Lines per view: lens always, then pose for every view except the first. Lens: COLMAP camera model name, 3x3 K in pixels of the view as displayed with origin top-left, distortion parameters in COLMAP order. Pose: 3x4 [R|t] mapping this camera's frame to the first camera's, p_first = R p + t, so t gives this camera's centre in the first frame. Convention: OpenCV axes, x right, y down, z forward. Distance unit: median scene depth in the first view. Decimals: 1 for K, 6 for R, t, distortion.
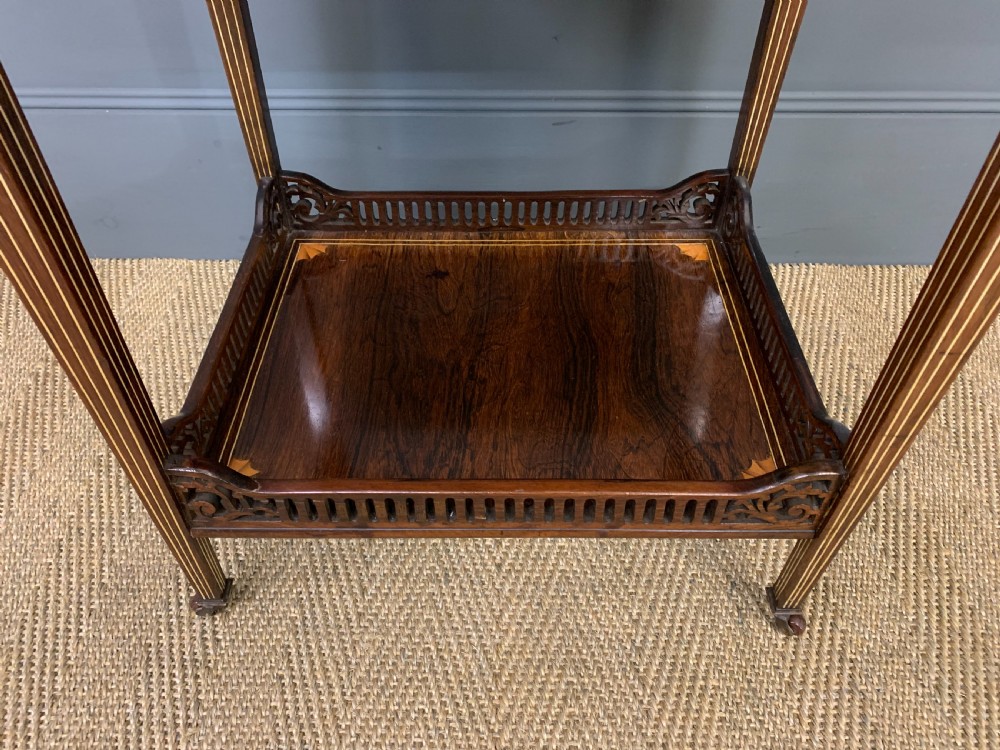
lens RADIAL K [[774.3, 0, 490.0], [0, 774.3, 366.3], [0, 0, 1]] dist [0.010901, 0.004101]
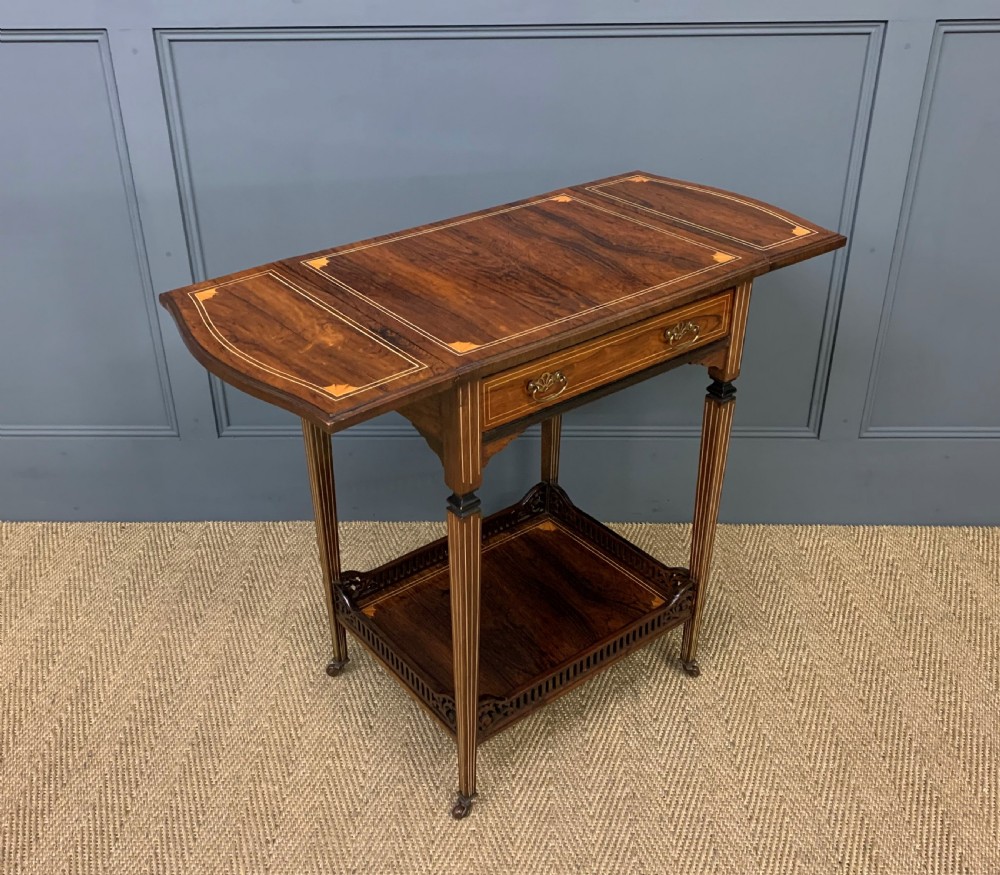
lens RADIAL K [[1095.8, 0, 485.2], [0, 1095.8, 397.1], [0, 0, 1]] dist [0.035744, 0.000000]
pose [[0.999957, -0.003812, -0.008485, -0.036402], [0.001368, 0.962522, -0.271199, 0.349647], [0.009201, 0.271175, 0.962486, -1.899229]]
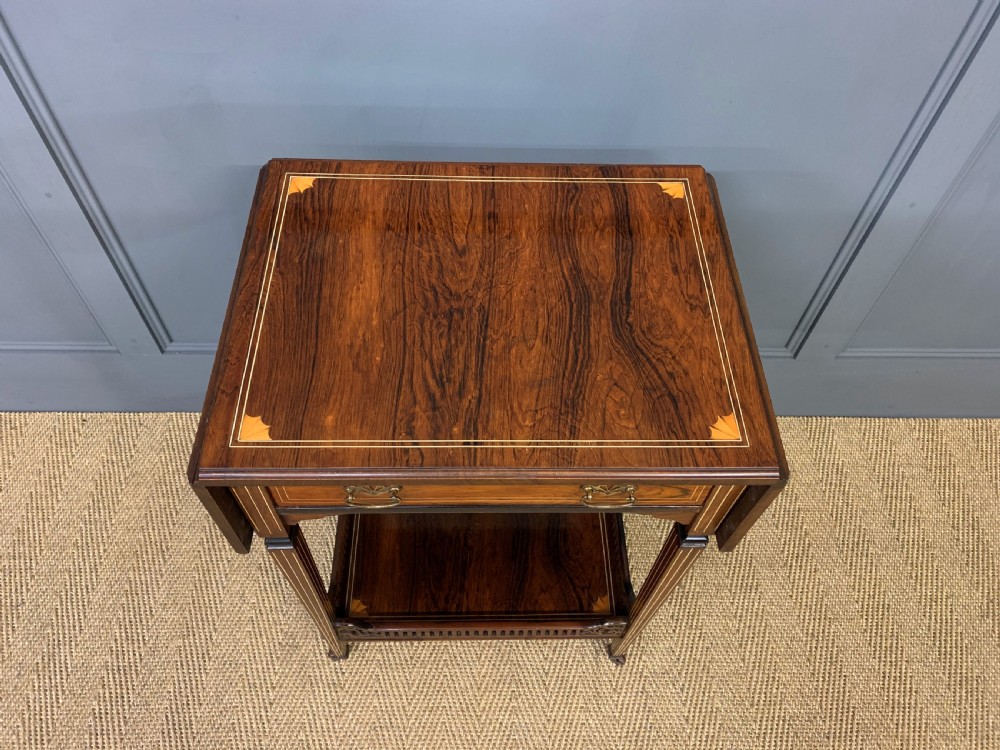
lens RADIAL K [[774.3, 0, 494.2], [0, 774.3, 367.5], [0, 0, 1]] dist [0.010901, 0.004101]
pose [[0.999082, -0.005876, 0.042429, -0.031919], [-0.001861, 0.983656, 0.180048, -0.792113], [-0.042794, -0.179962, 0.982742, -0.870250]]
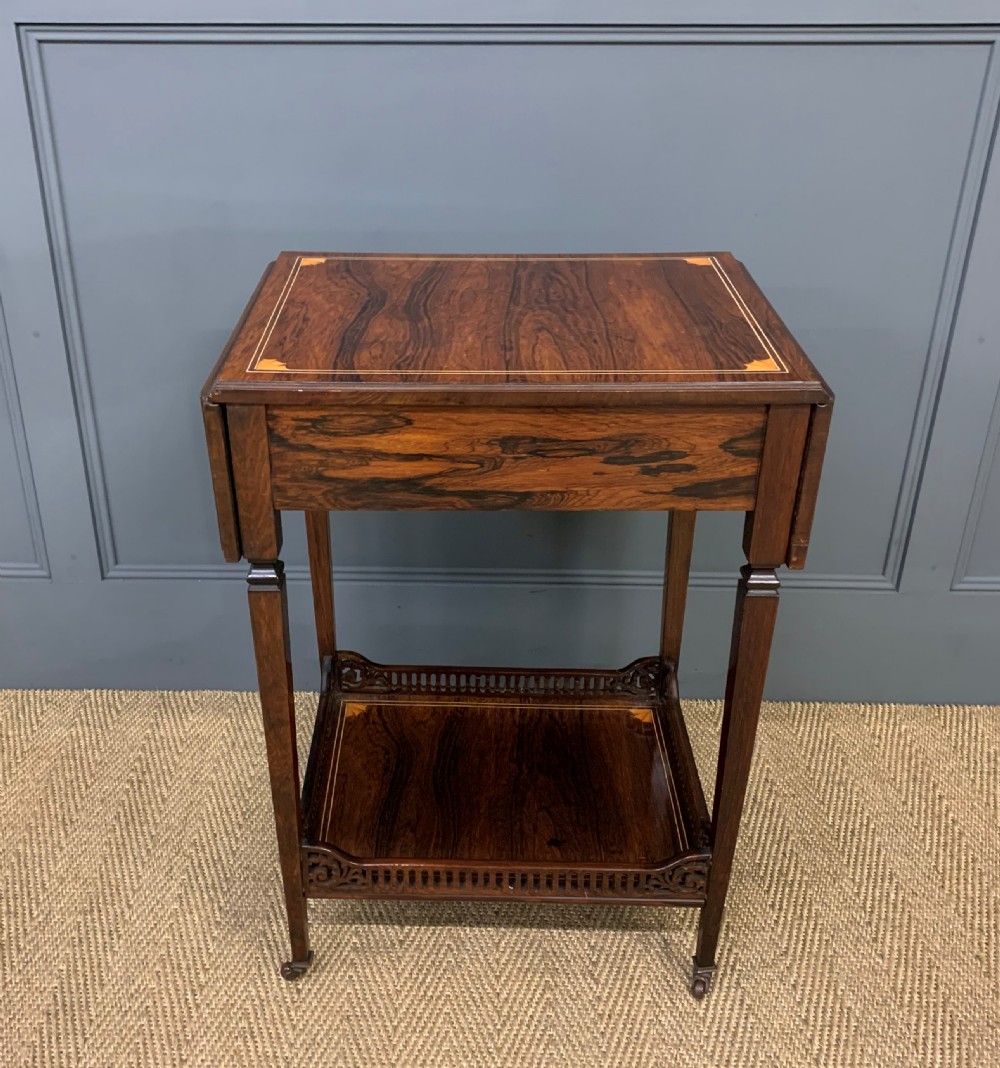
lens RADIAL K [[1210.7, 0, 436.9], [0, 1210.7, 498.6], [0, 0, 1]] dist [0.012327, 0.000000]
pose [[0.999959, 0.008310, -0.003565, -0.099417], [-0.008991, 0.955837, -0.293761, 0.194682], [0.000967, 0.293781, 0.955872, -1.376511]]
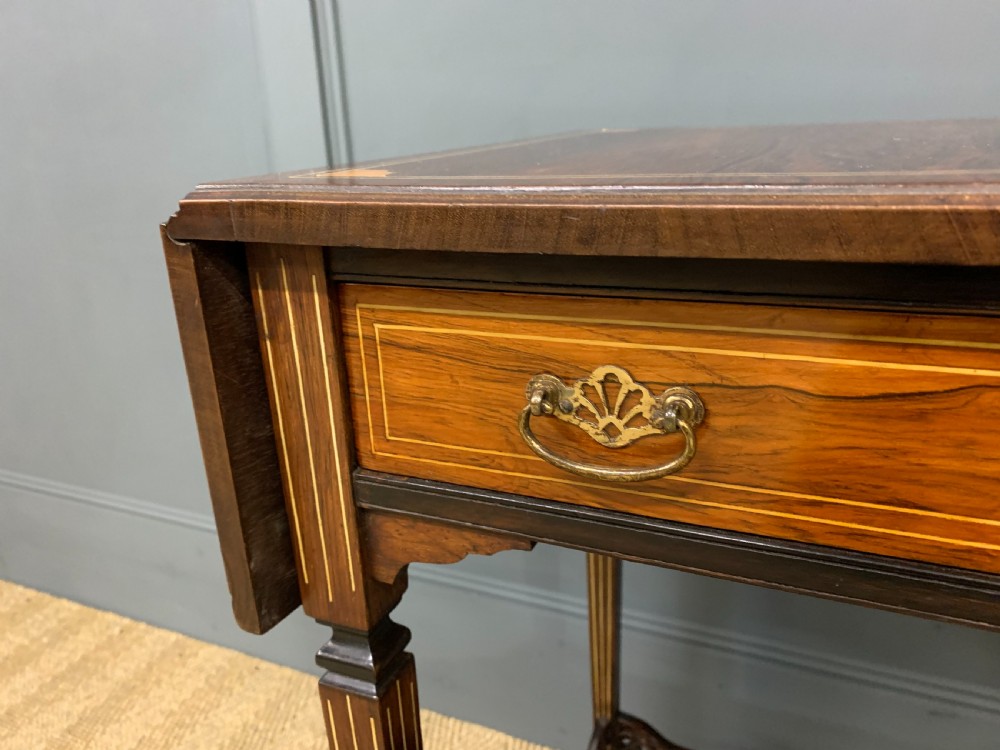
lens RADIAL K [[774.3, 0, 482.0], [0, 774.3, 361.4], [0, 0, 1]] dist [0.010901, 0.004101]
pose [[0.909256, 0.082599, -0.407959, -0.071442], [-0.254070, 0.886479, -0.386786, -0.259832], [0.329699, 0.455337, 0.827023, -0.092702]]
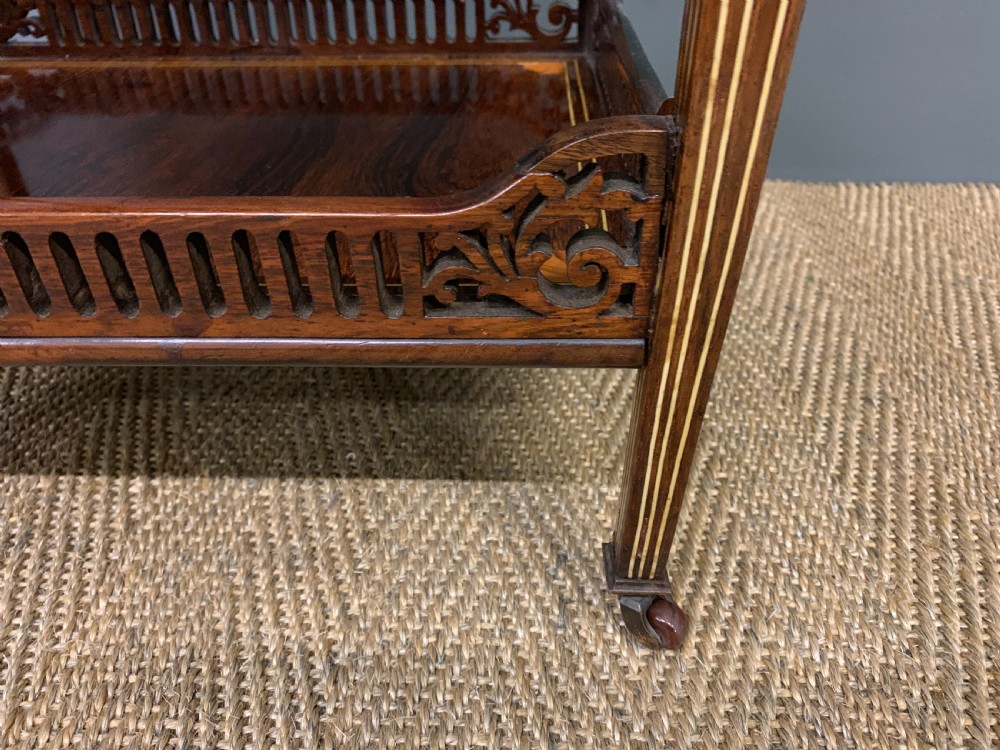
lens RADIAL K [[774.3, 0, 498.1], [0, 774.3, 373.8], [0, 0, 1]] dist [0.010901, 0.004101]
pose [[0.999662, 0.014524, -0.021568, 0.285609], [-0.017856, 0.986403, -0.163371, 0.249018], [0.018902, 0.163701, 0.986329, 0.476717]]
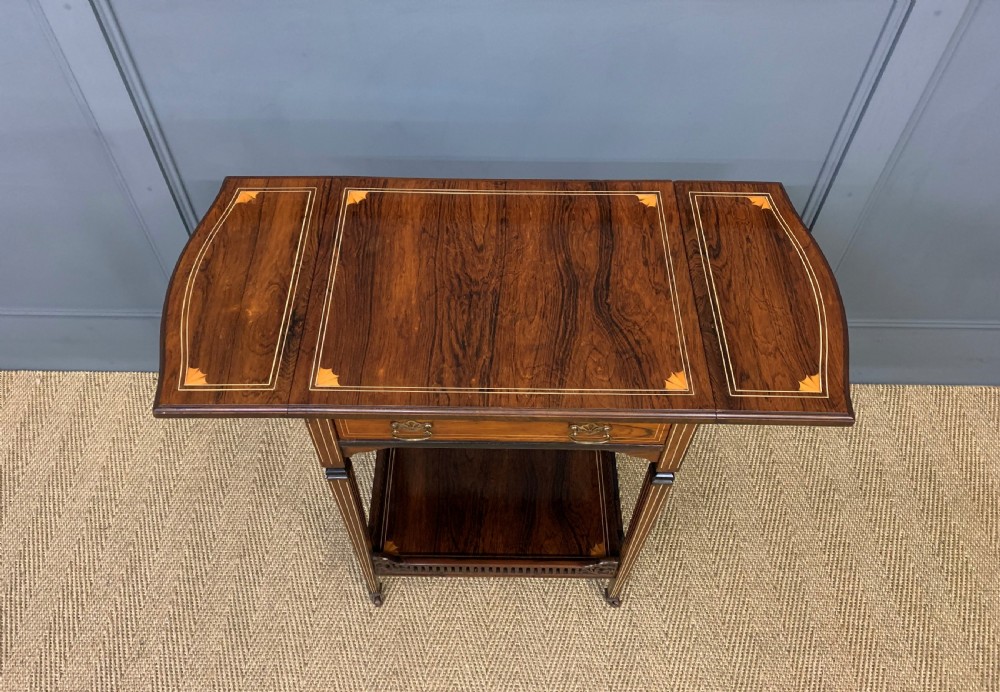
lens RADIAL K [[810.2, 0, 479.6], [0, 810.2, 325.4], [0, 0, 1]] dist [0.005681, 0.015677]
pose [[0.999992, 0.002572, -0.002918, -0.025485], [-0.002172, 0.991552, 0.129689, -0.812681], [0.003227, -0.129682, 0.991550, -1.329499]]
